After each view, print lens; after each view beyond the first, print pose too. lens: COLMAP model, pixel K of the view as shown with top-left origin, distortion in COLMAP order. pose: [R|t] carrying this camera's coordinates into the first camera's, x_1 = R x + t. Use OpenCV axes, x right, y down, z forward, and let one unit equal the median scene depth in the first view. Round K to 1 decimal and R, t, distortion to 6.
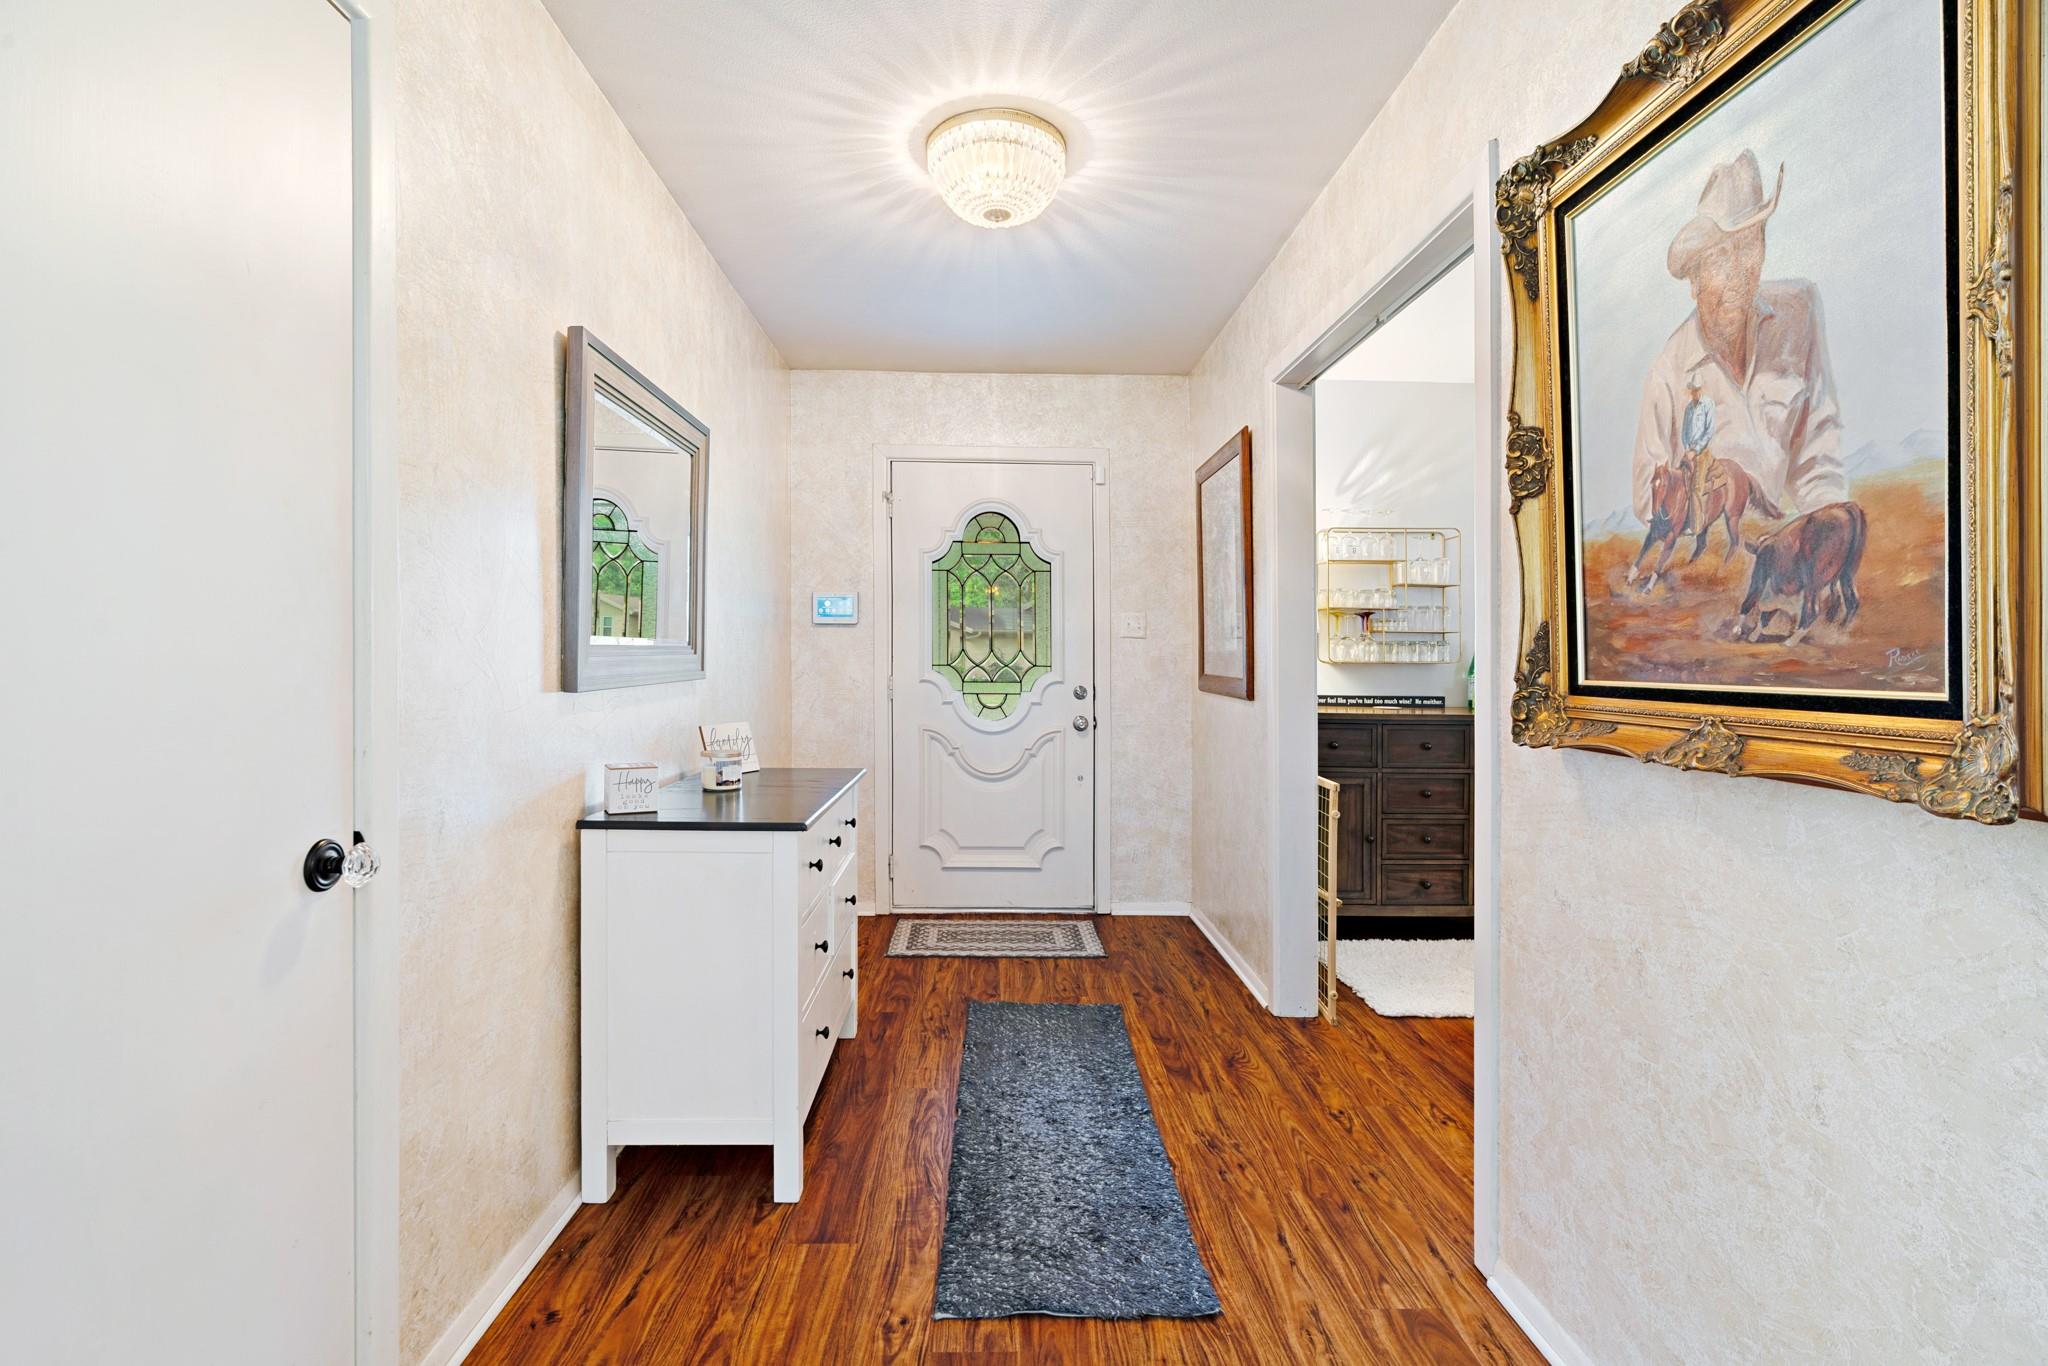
lens RADIAL K [[932.8, 0, 1004.7], [0, 932.8, 644.1], [0, 0, 1]] dist [-0.003809, -0.001066]
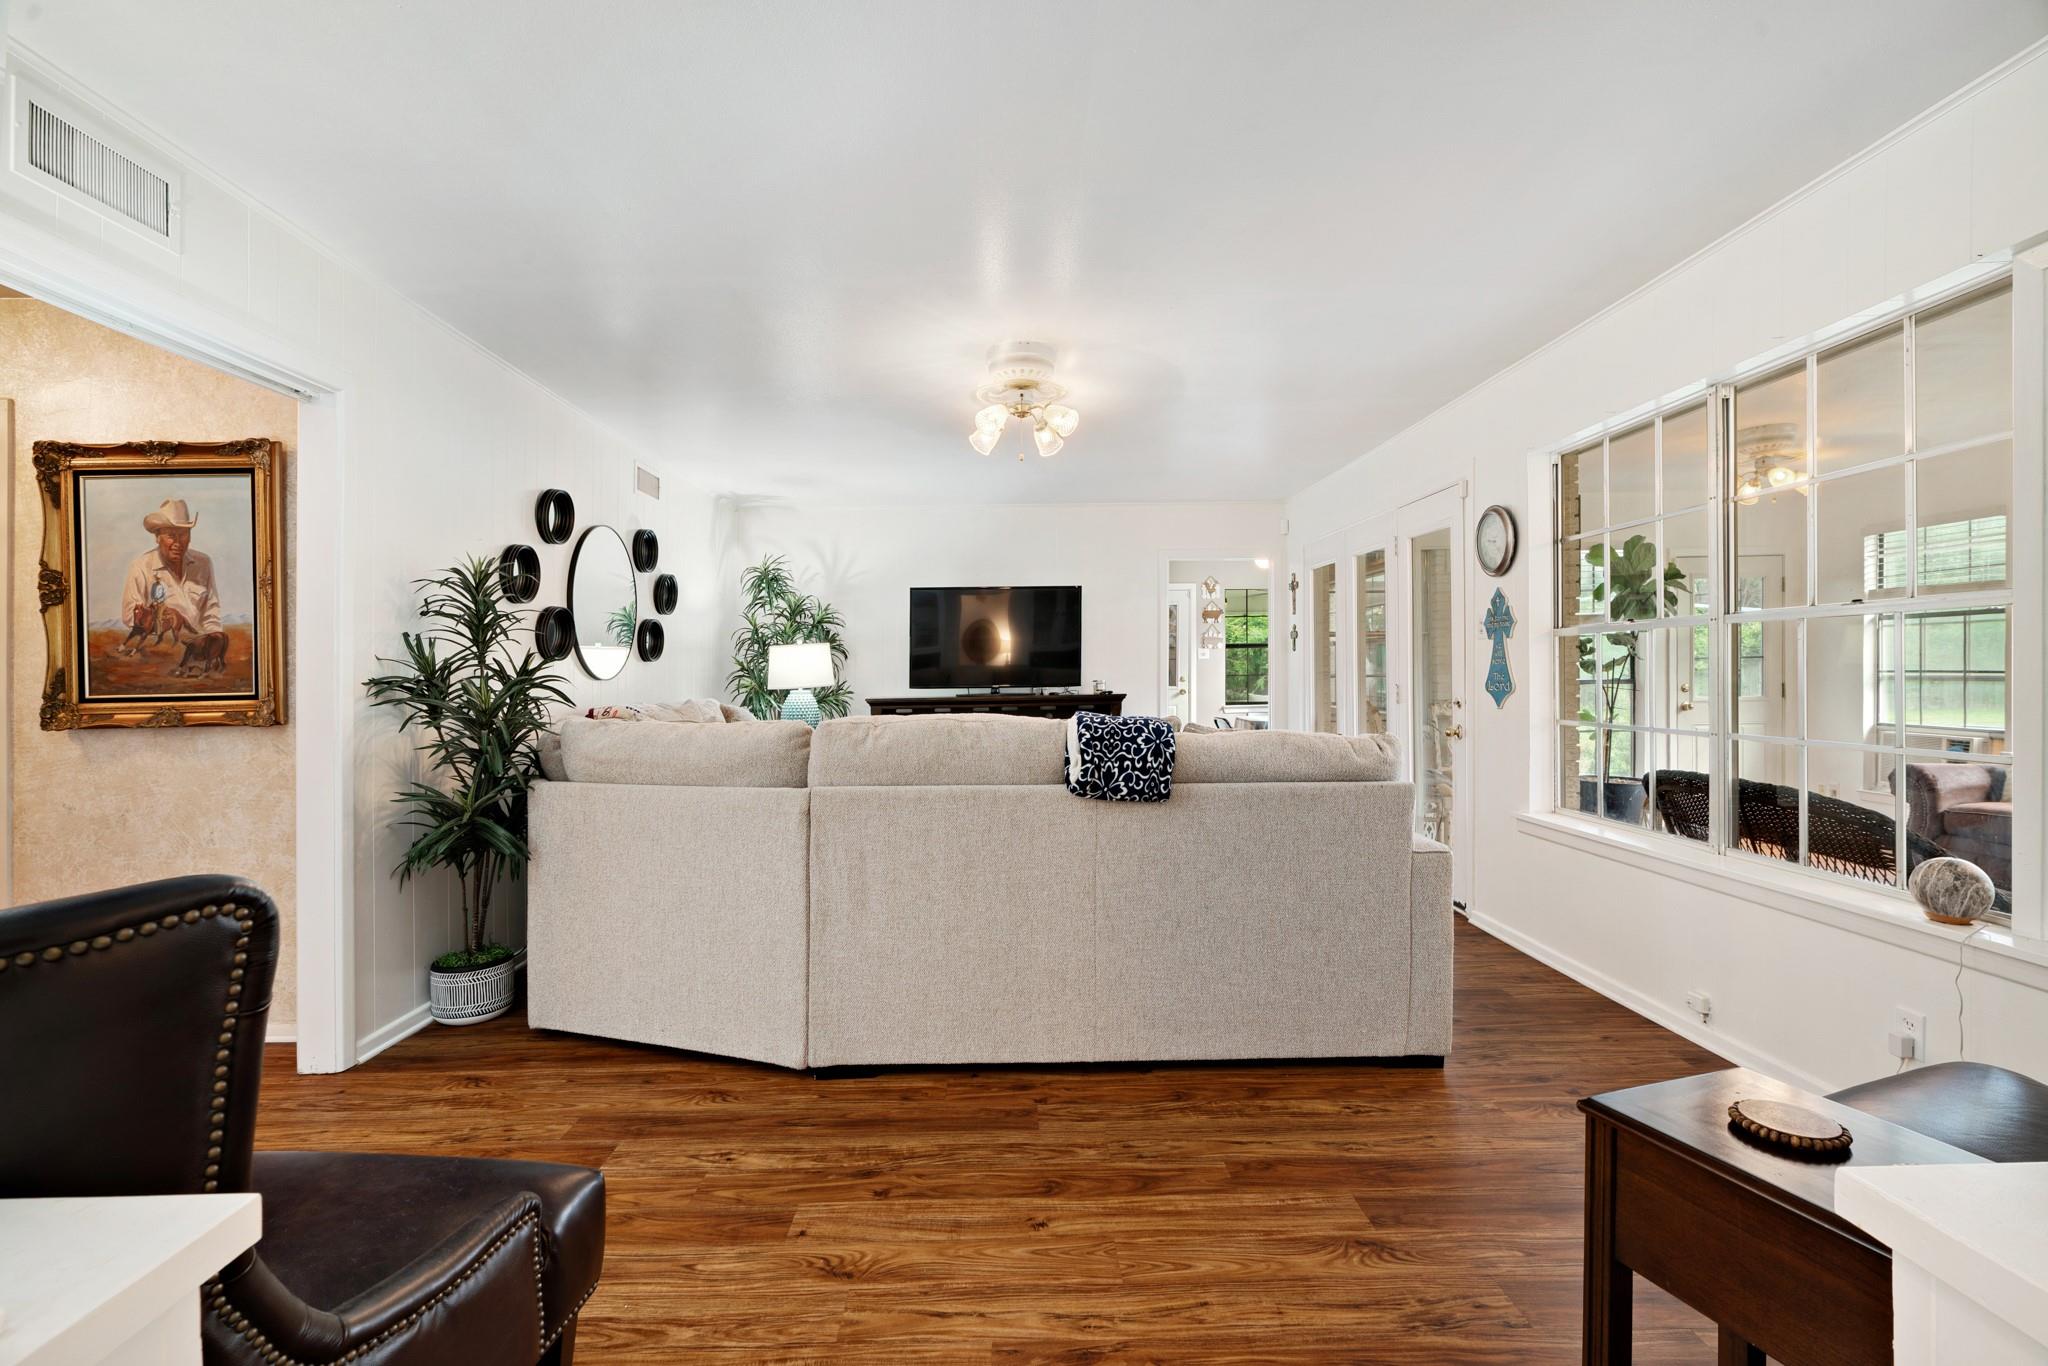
lens RADIAL K [[932.8, 0, 1018.1], [0, 932.8, 685.8], [0, 0, 1]] dist [-0.003809, -0.001066]
pose [[0.029976, -0.010265, 0.999498, -1.605660], [0.003578, 0.999942, 0.010162, 0.002092], [-0.999544, 0.003272, 0.030011, -1.324056]]
